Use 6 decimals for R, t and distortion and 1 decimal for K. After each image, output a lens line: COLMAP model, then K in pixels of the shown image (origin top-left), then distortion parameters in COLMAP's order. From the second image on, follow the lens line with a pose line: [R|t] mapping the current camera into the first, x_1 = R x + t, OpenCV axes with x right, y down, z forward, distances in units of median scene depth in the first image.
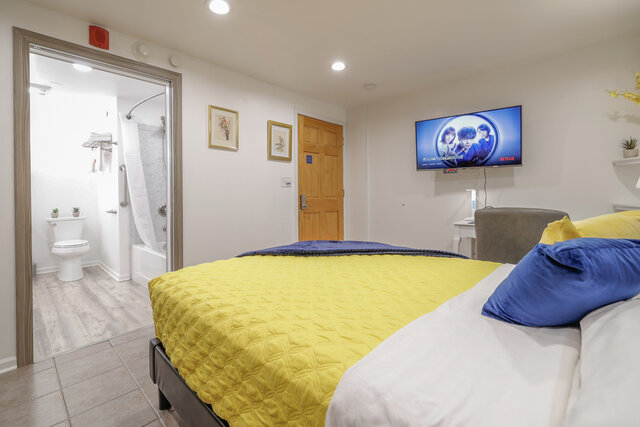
lens RADIAL K [[275.4, 0, 317.7], [0, 275.4, 196.8], [0, 0, 1]] dist [-0.000239, -0.000386]
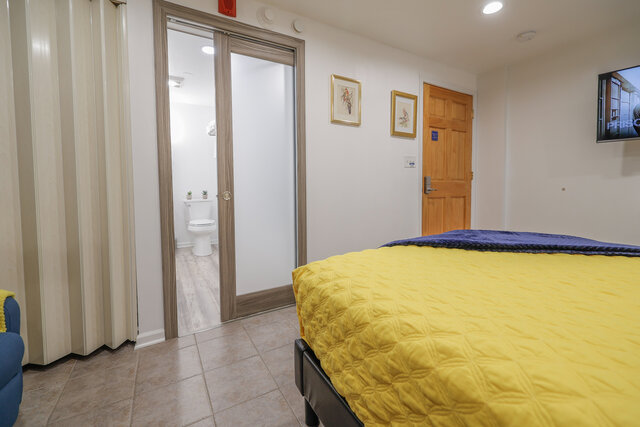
lens RADIAL K [[279.4, 0, 347.2], [0, 279.4, 196.6], [0, 0, 1]] dist [-0.000366, -0.000176]
pose [[0.970217, 0.015441, -0.241746, -0.091180], [-0.004410, 0.998927, 0.046102, 0.016906], [0.242199, -0.043663, 0.969244, 0.085467]]
